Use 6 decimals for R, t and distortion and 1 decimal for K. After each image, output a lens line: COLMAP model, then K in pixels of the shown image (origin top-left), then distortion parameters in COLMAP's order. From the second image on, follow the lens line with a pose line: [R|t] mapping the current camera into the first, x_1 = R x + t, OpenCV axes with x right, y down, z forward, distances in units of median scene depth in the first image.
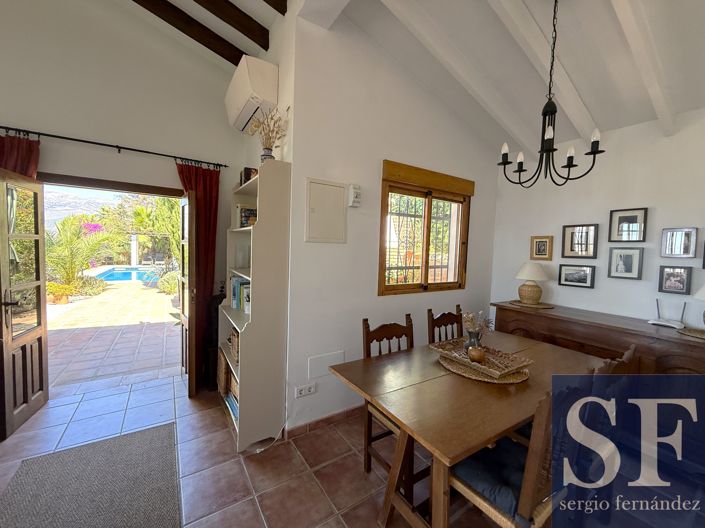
lens RADIAL K [[285.1, 0, 351.9], [0, 285.1, 263.4], [0, 0, 1]] dist [0.001659, 0.000202]
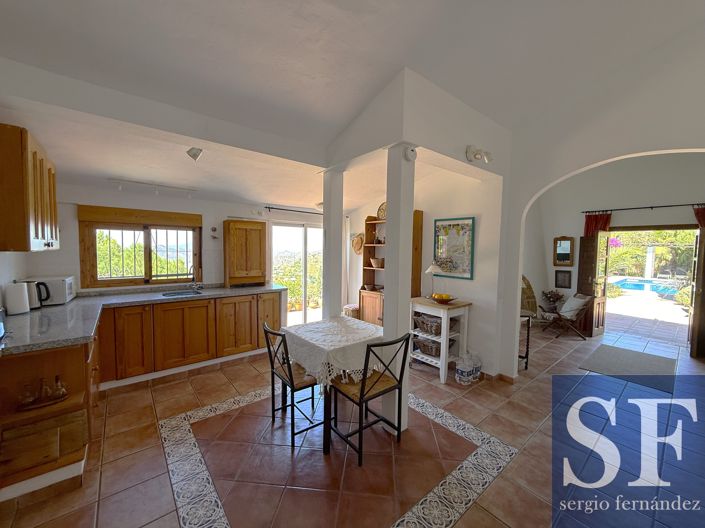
lens RADIAL K [[285.1, 0, 352.0], [0, 285.1, 265.2], [0, 0, 1]] dist [0.001659, 0.000202]
pose [[0.117898, 0.027765, -0.992638, 0.101543], [-0.061232, 0.997910, 0.020640, 0.005675], [0.991136, 0.058348, 0.119351, -0.142695]]
